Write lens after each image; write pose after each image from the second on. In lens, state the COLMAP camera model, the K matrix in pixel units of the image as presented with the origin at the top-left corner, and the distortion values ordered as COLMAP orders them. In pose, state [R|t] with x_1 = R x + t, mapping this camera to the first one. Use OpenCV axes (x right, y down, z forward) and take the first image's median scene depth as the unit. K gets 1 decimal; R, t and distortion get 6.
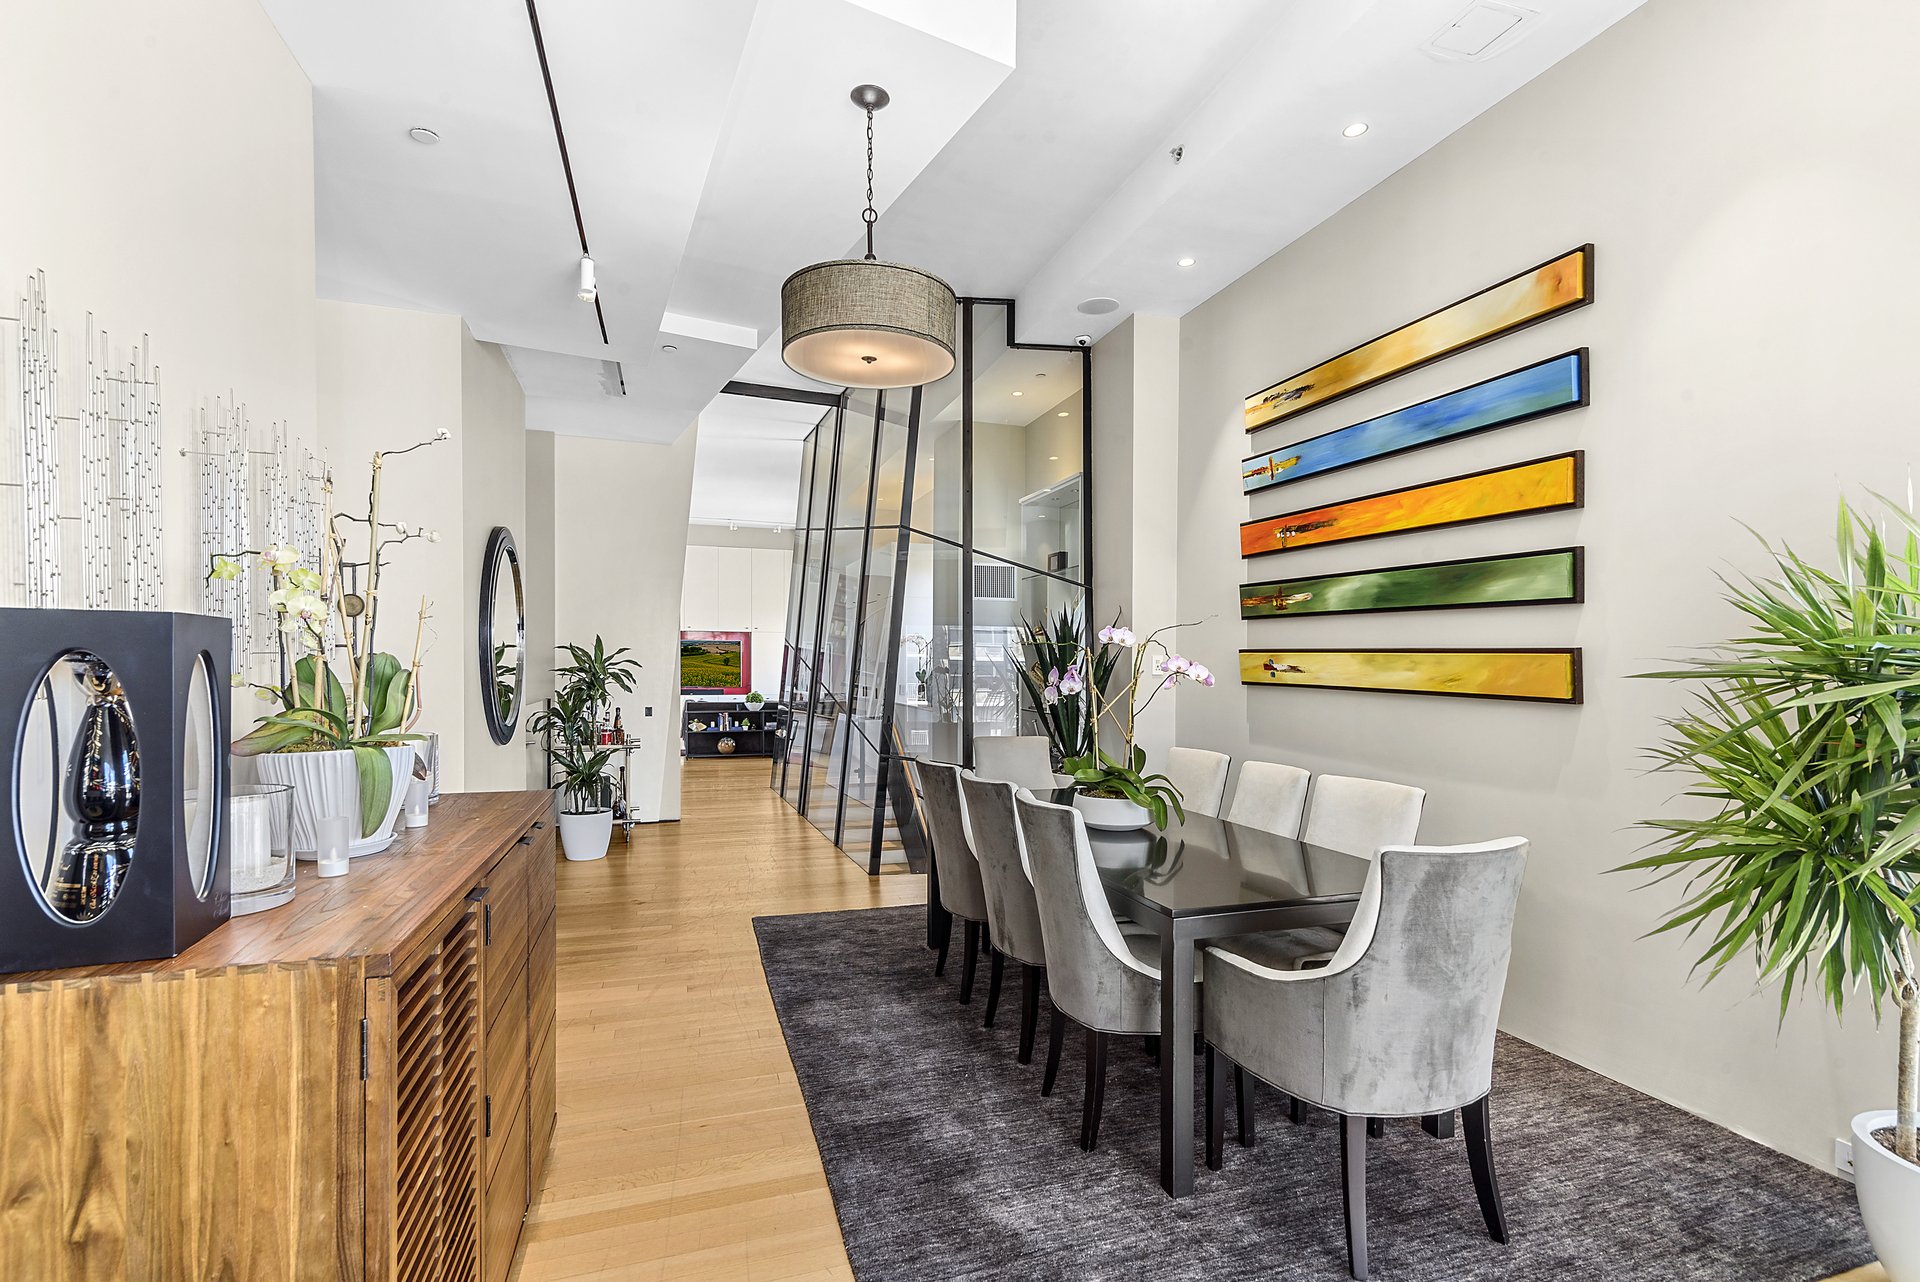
lens RADIAL K [[875.0, 0, 961.3], [0, 875.0, 658.4], [0, 0, 1]] dist [0.012384, -0.000280]
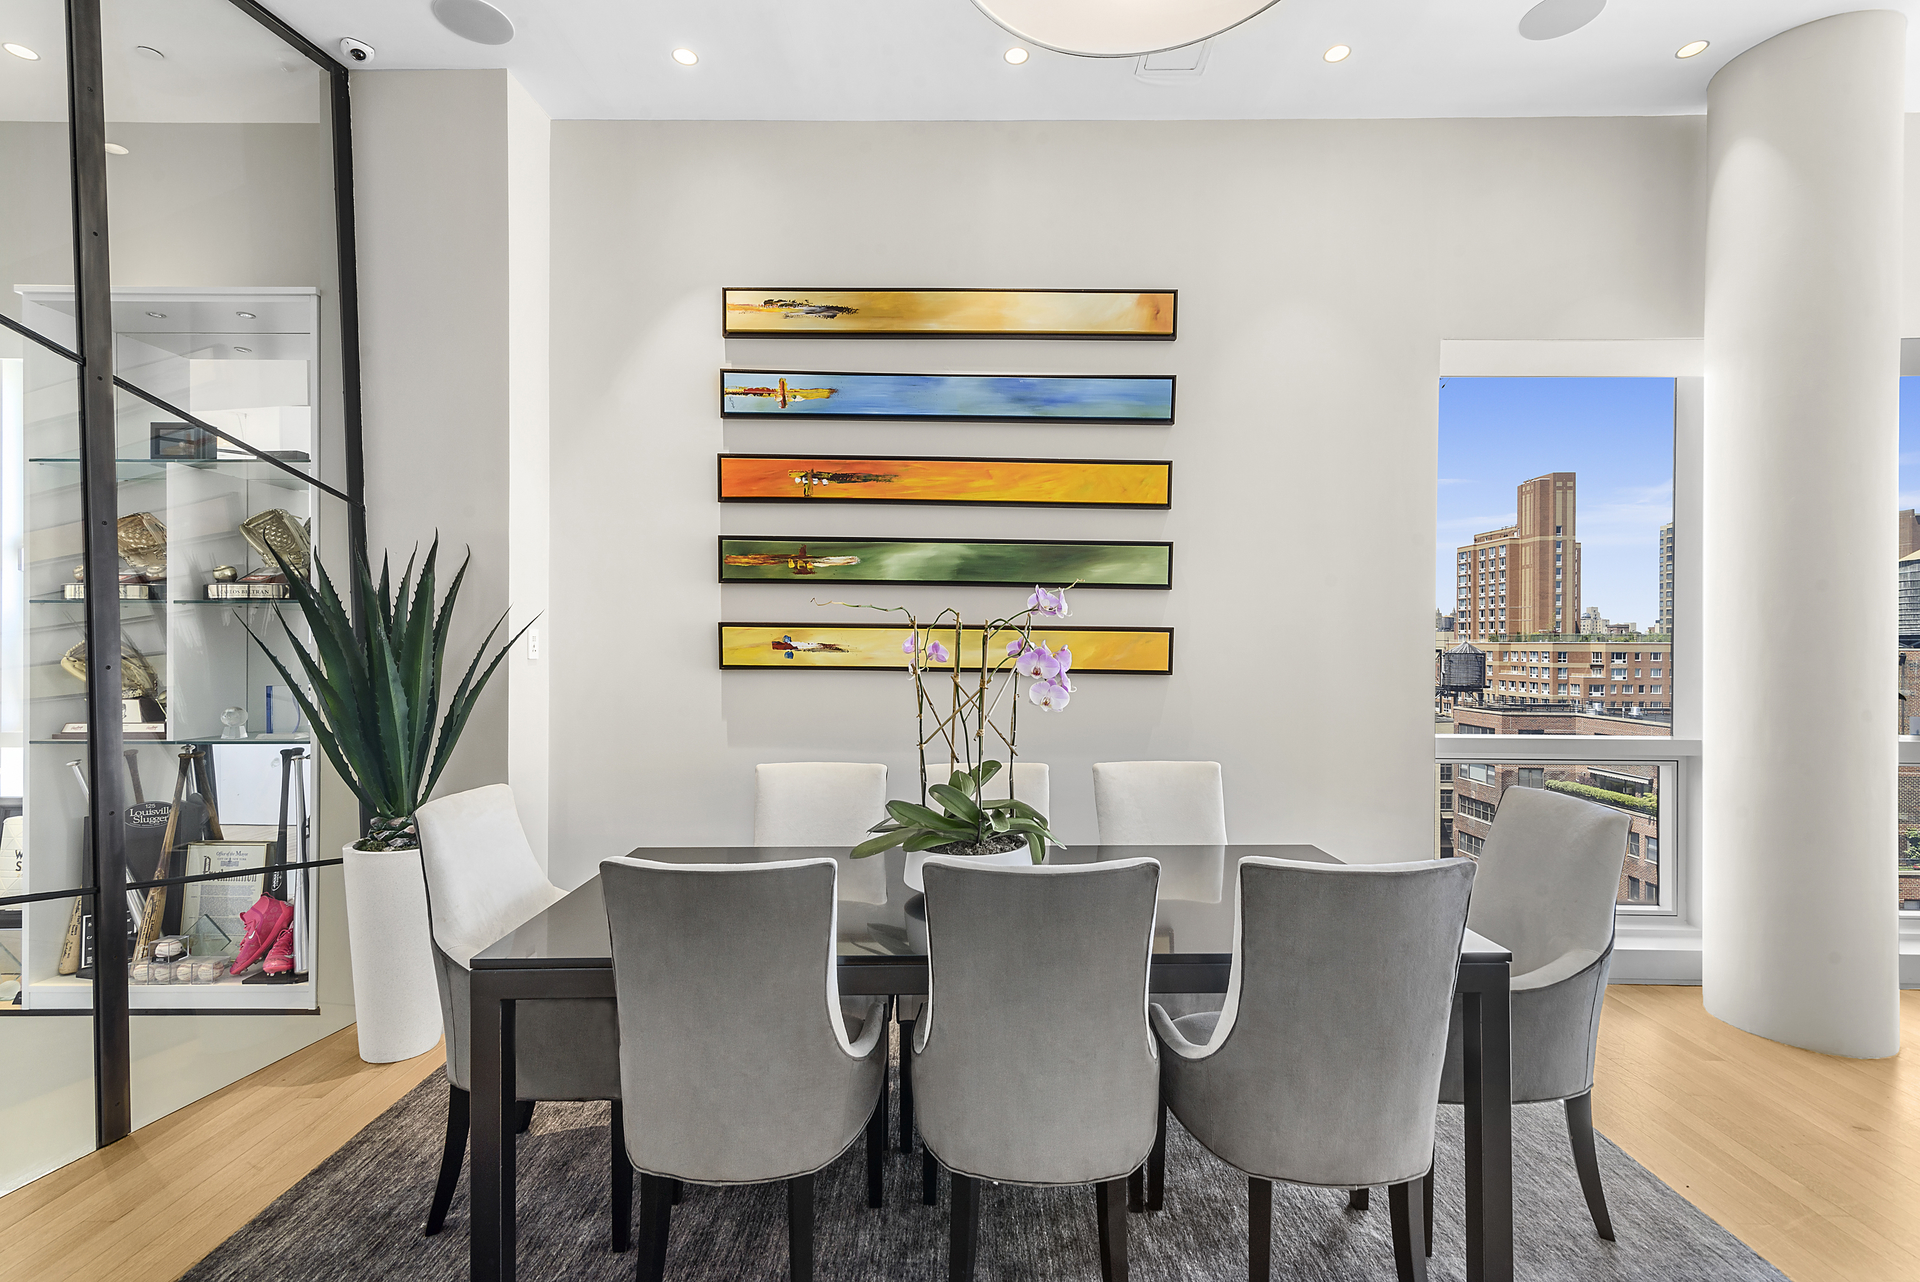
lens RADIAL K [[875.0, 0, 952.8], [0, 875.0, 642.7], [0, 0, 1]] dist [0.012384, -0.000280]
pose [[0.321439, 0.001375, 0.946929, -0.364801], [-0.003967, 0.999992, -0.000106, 0.007159], [-0.946922, -0.003722, 0.321442, 0.642378]]
